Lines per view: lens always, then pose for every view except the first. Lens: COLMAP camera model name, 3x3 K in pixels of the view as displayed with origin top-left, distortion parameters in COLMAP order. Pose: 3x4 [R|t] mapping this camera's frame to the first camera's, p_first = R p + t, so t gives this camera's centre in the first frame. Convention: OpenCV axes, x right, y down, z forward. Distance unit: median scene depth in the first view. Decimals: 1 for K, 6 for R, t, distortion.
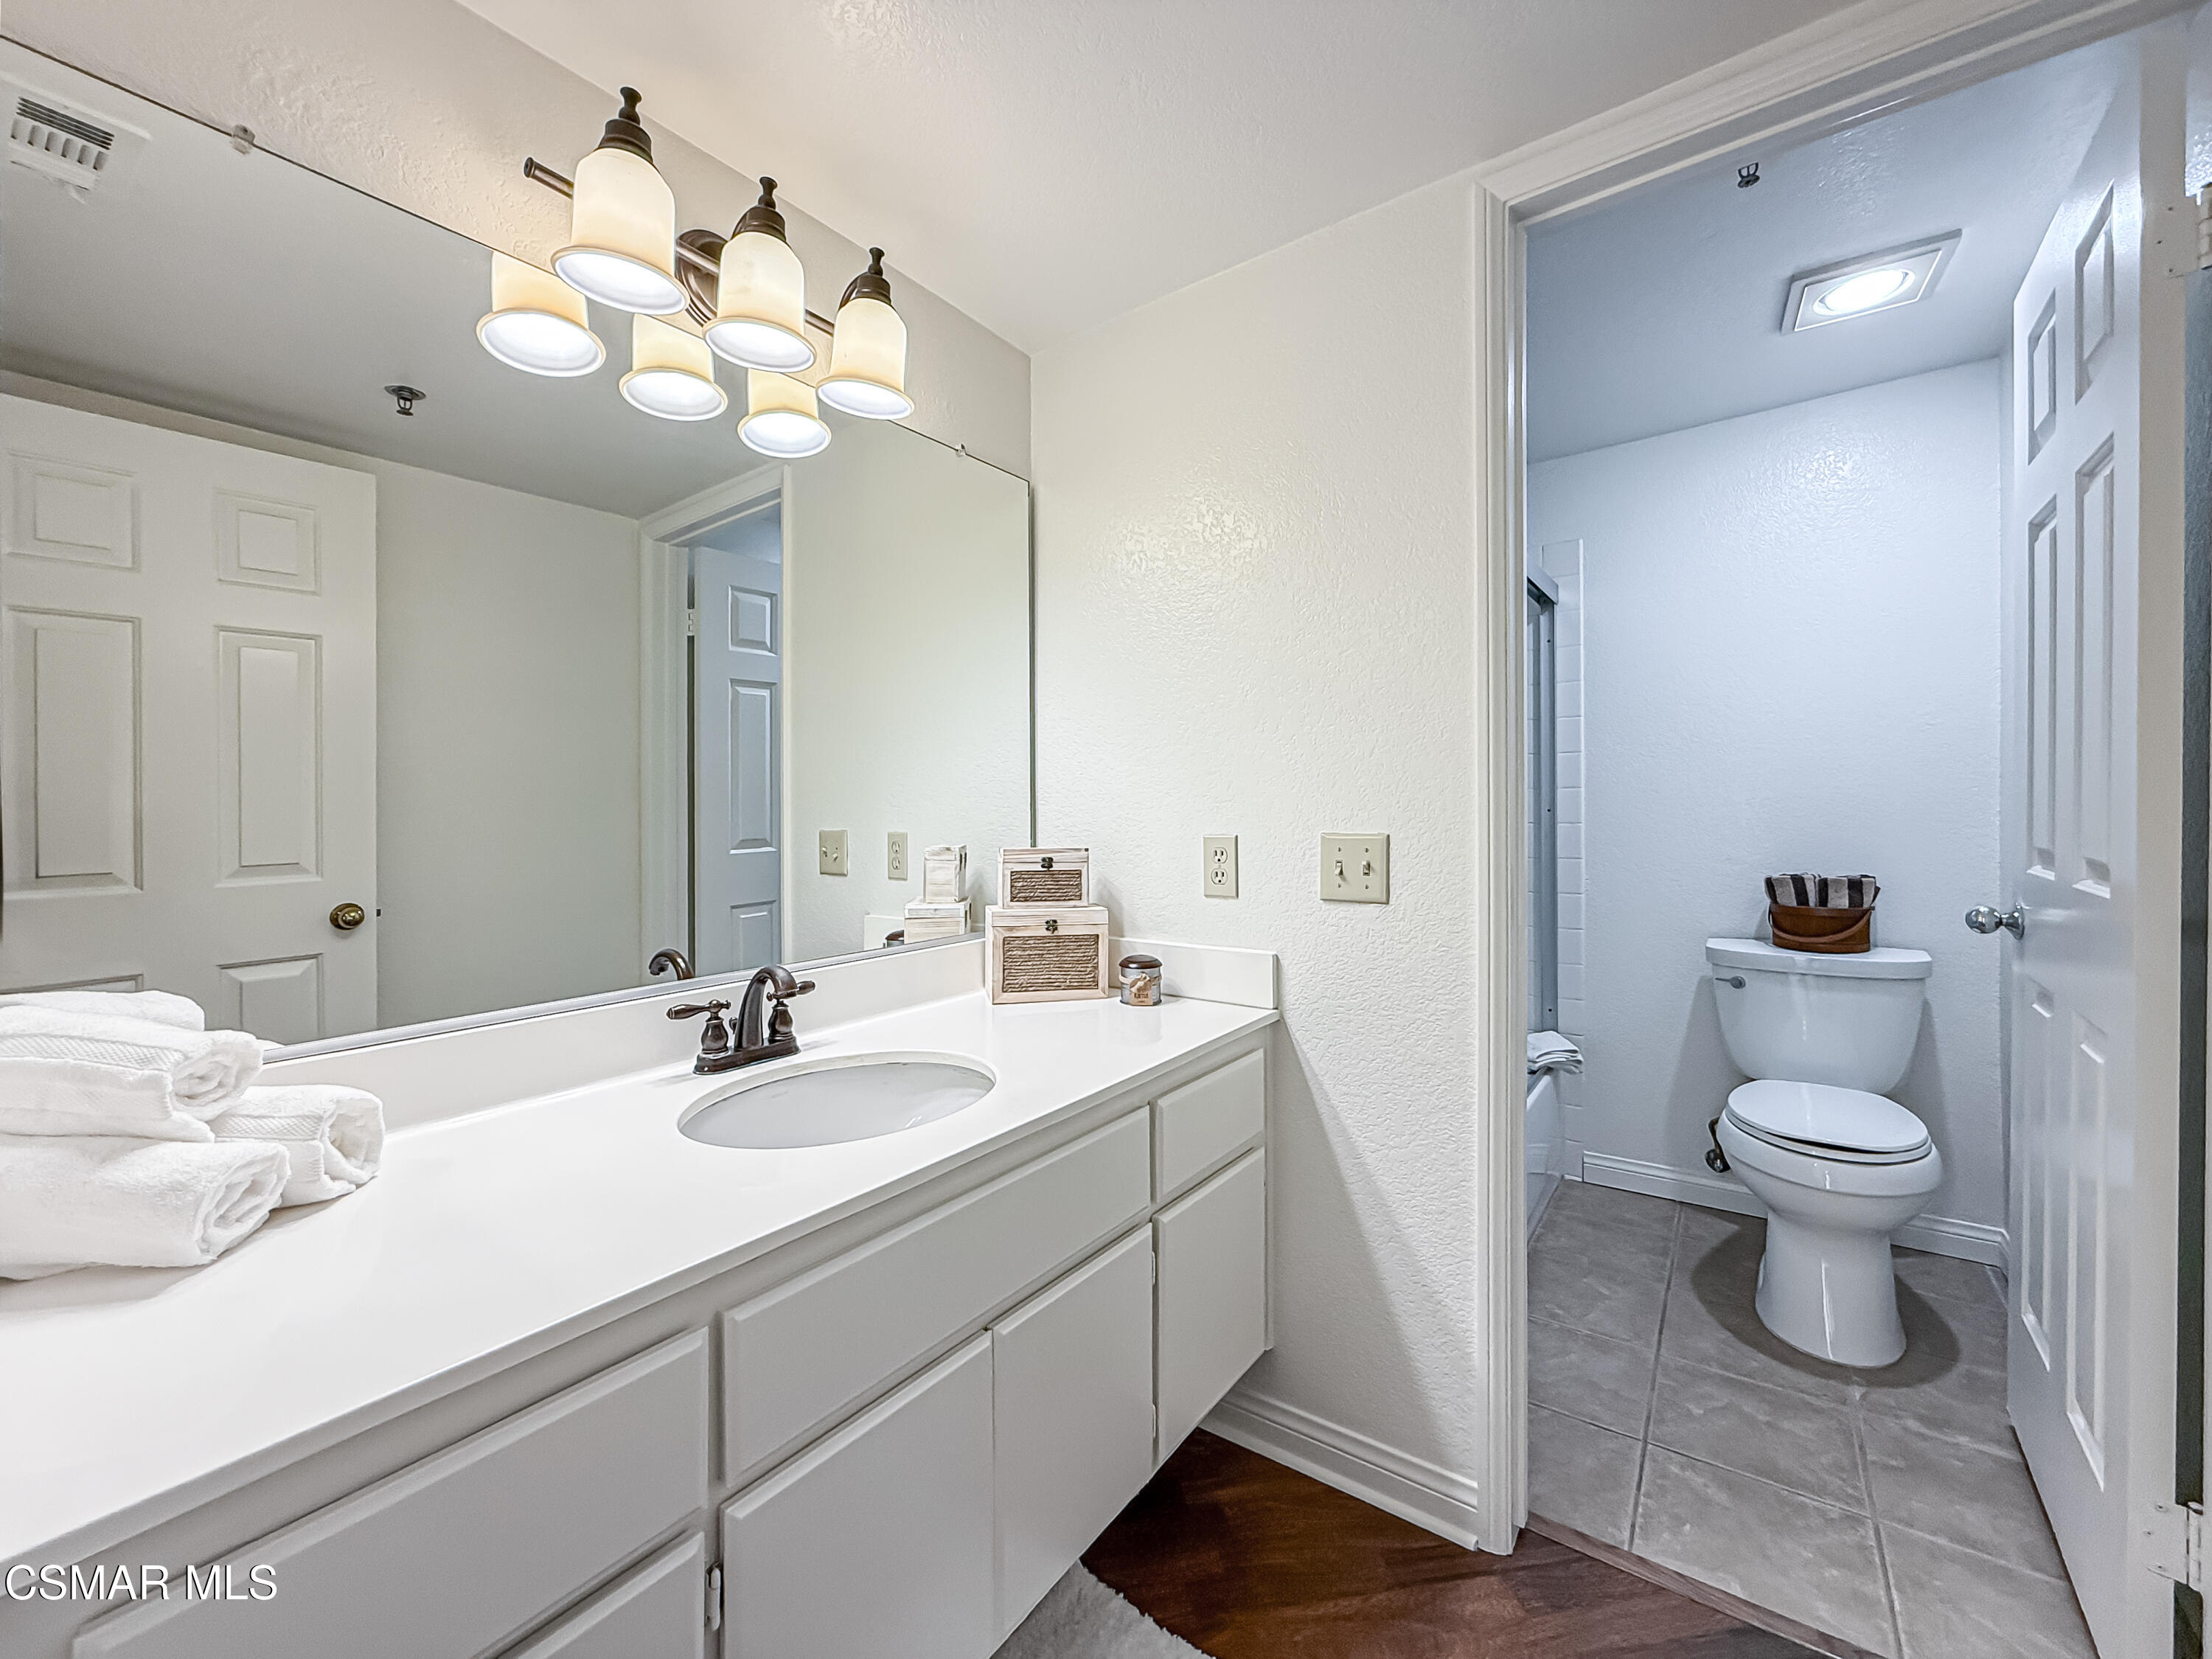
lens RADIAL K [[904.6, 0, 1095.7], [0, 904.6, 811.2], [0, 0, 1]] dist [-0.002900, -0.000171]
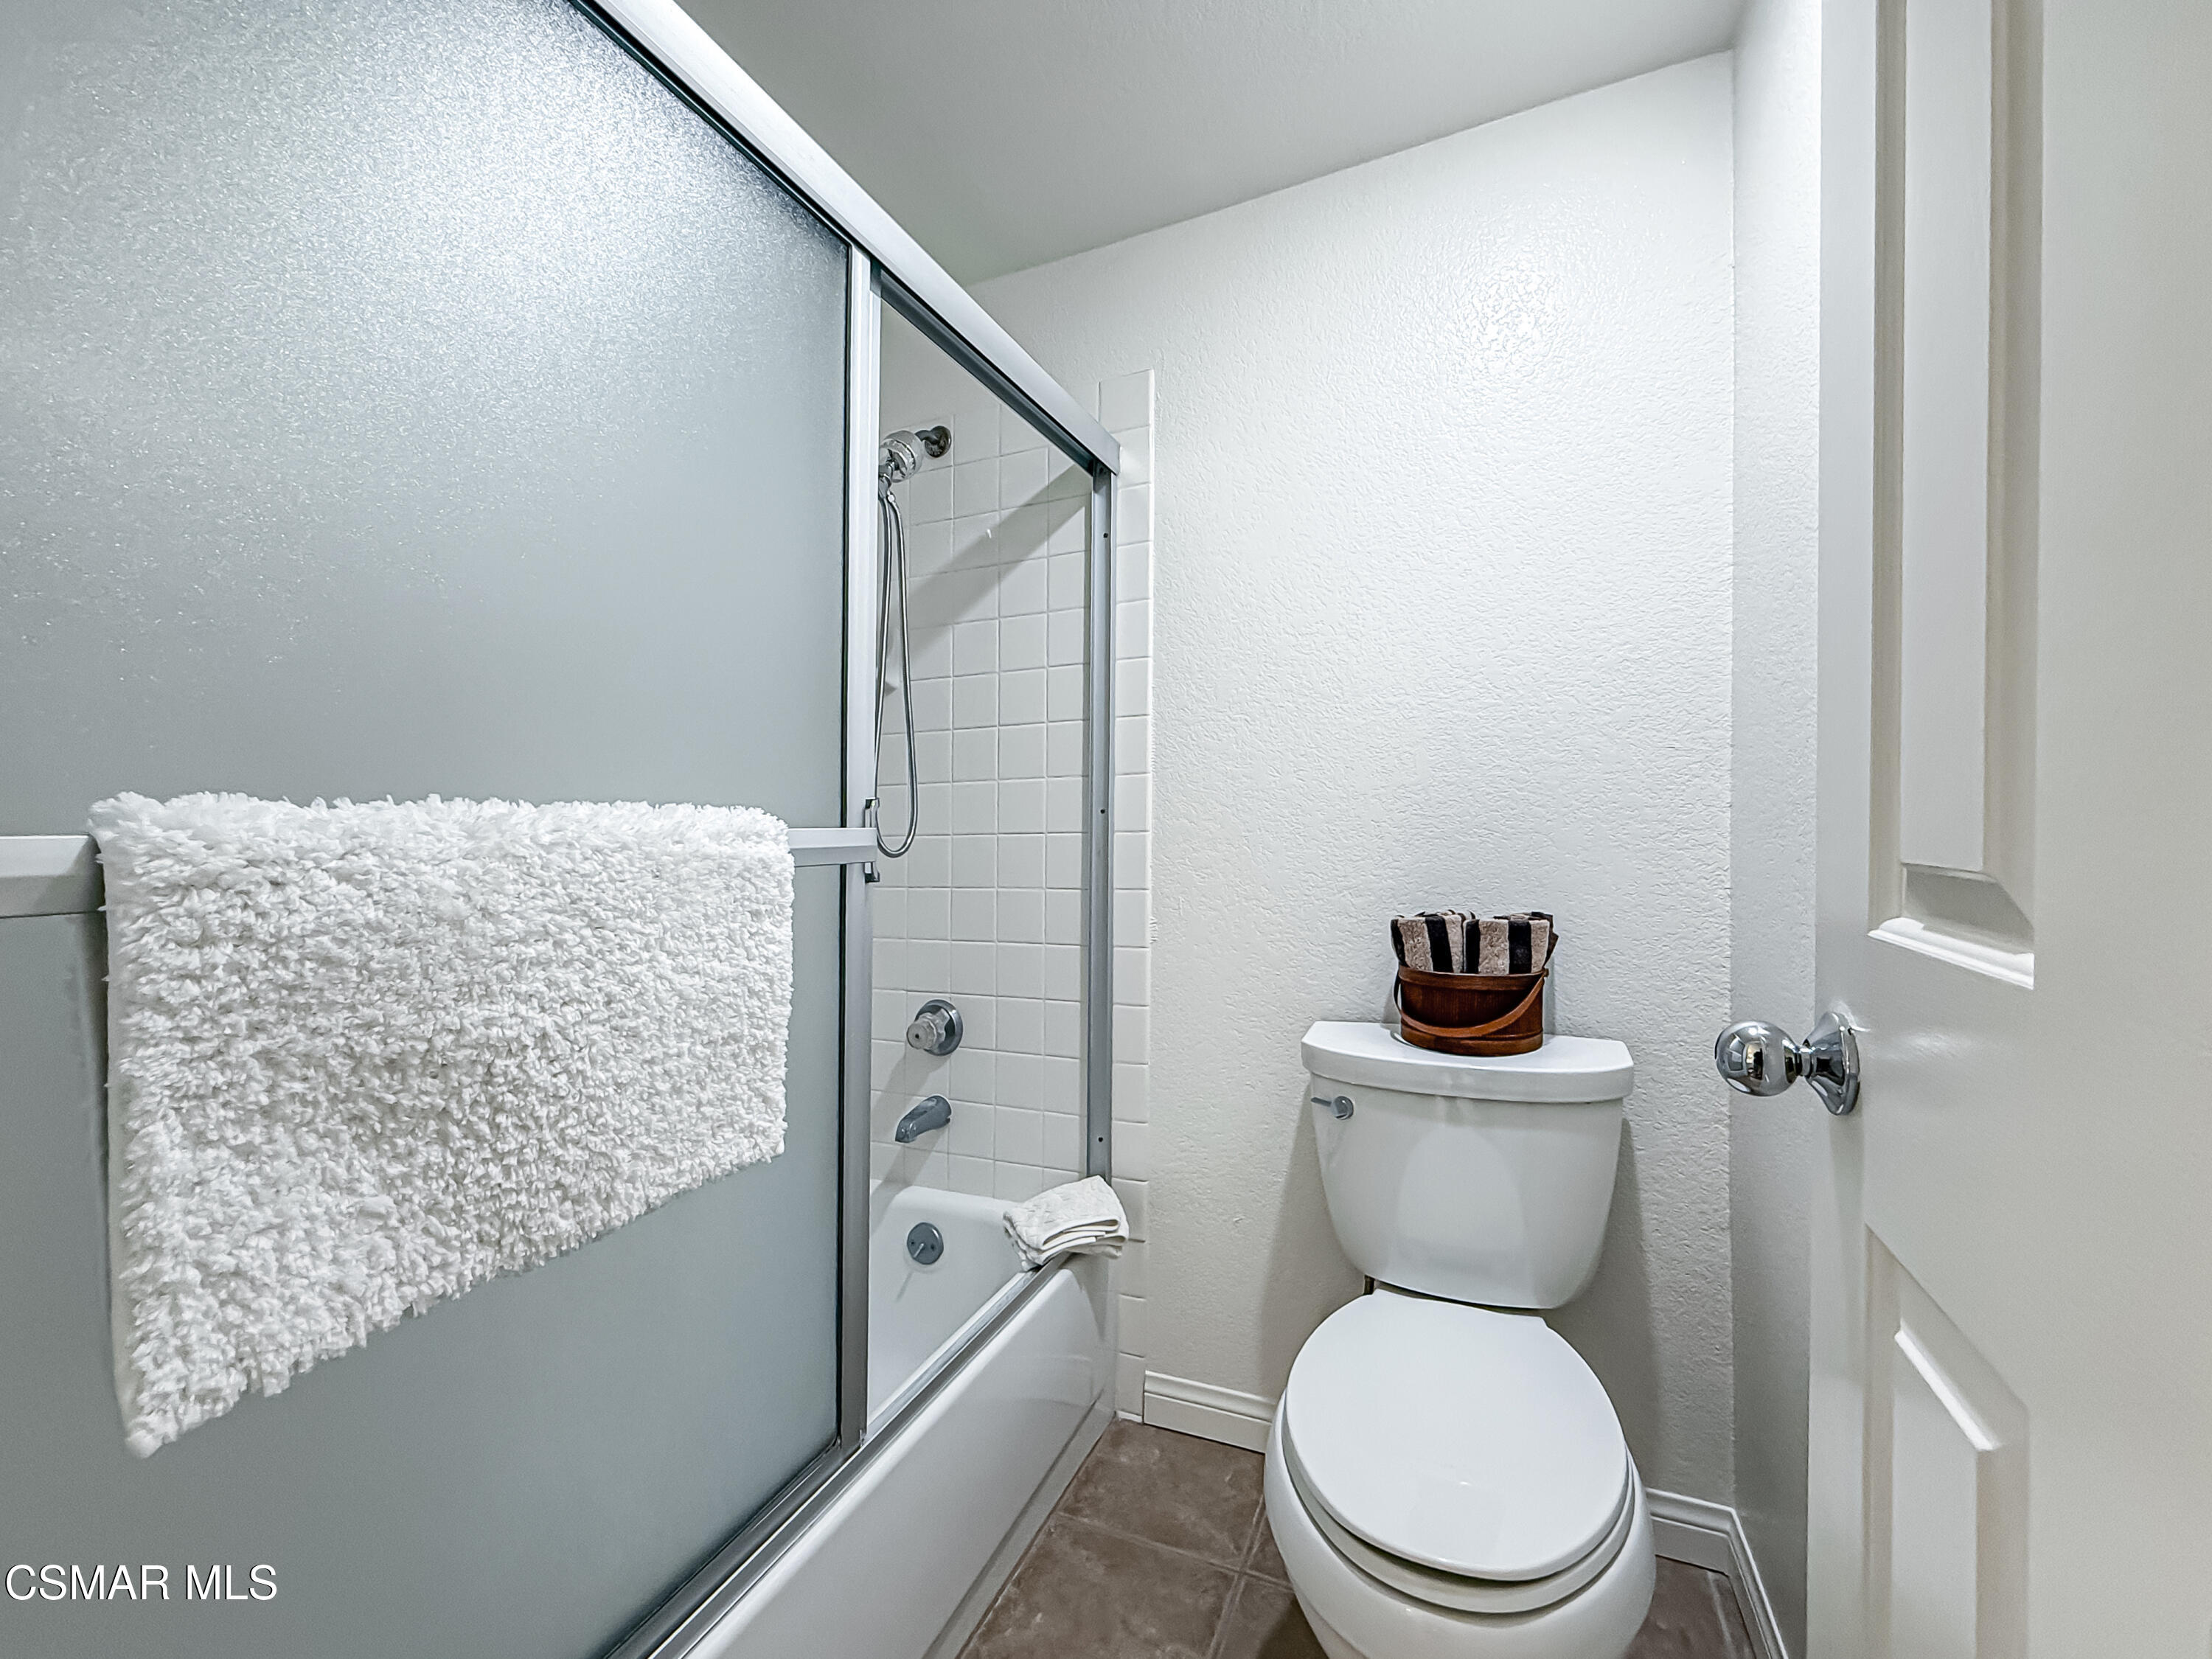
lens RADIAL K [[904.6, 0, 1112.4], [0, 904.6, 847.3], [0, 0, 1]] dist [-0.002900, -0.000171]
pose [[0.973573, -0.007766, 0.228242, 0.447291], [0.004795, 0.999896, 0.013569, 0.018243], [-0.228324, -0.012115, 0.973510, 0.488818]]
